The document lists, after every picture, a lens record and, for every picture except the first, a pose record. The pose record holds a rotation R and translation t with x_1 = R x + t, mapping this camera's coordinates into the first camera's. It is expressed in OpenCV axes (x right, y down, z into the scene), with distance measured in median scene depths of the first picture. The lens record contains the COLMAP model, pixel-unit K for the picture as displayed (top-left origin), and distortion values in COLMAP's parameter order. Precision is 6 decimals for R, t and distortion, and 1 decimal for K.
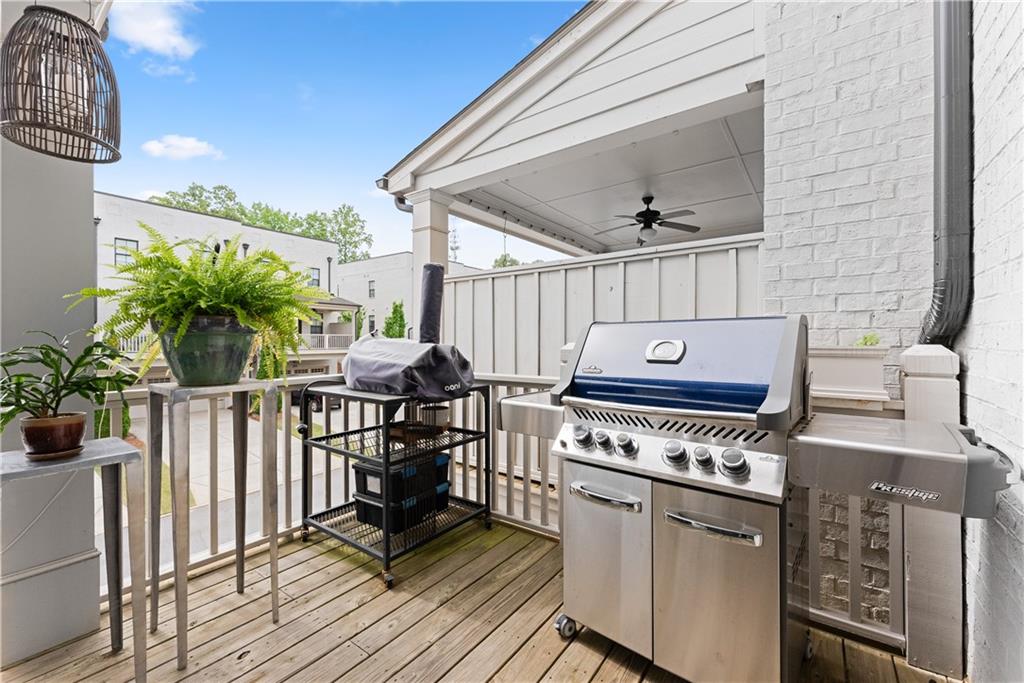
lens RADIAL K [[415.7, 0, 509.9], [0, 415.7, 322.8], [0, 0, 1]] dist [-0.001877, 0.000333]
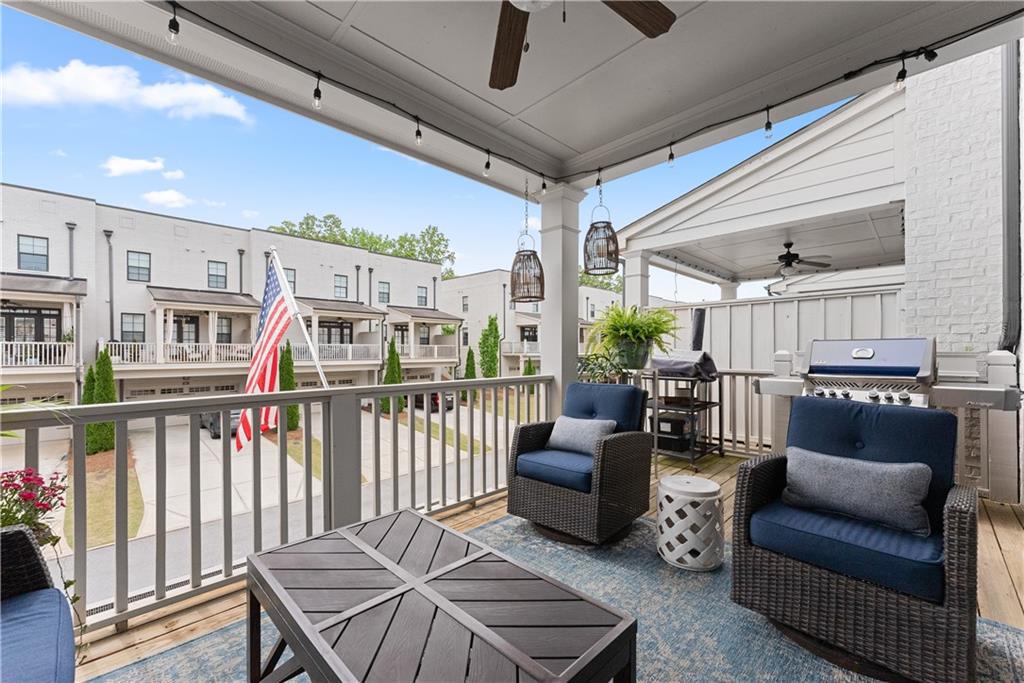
lens RADIAL K [[416.3, 0, 509.4], [0, 416.3, 334.3], [0, 0, 1]] dist [0.001383, 0.000447]
pose [[0.989687, -0.007958, -0.143027, -0.758051], [0.008483, 0.999959, 0.003057, -0.037334], [0.142997, -0.004239, 0.989714, -0.952591]]
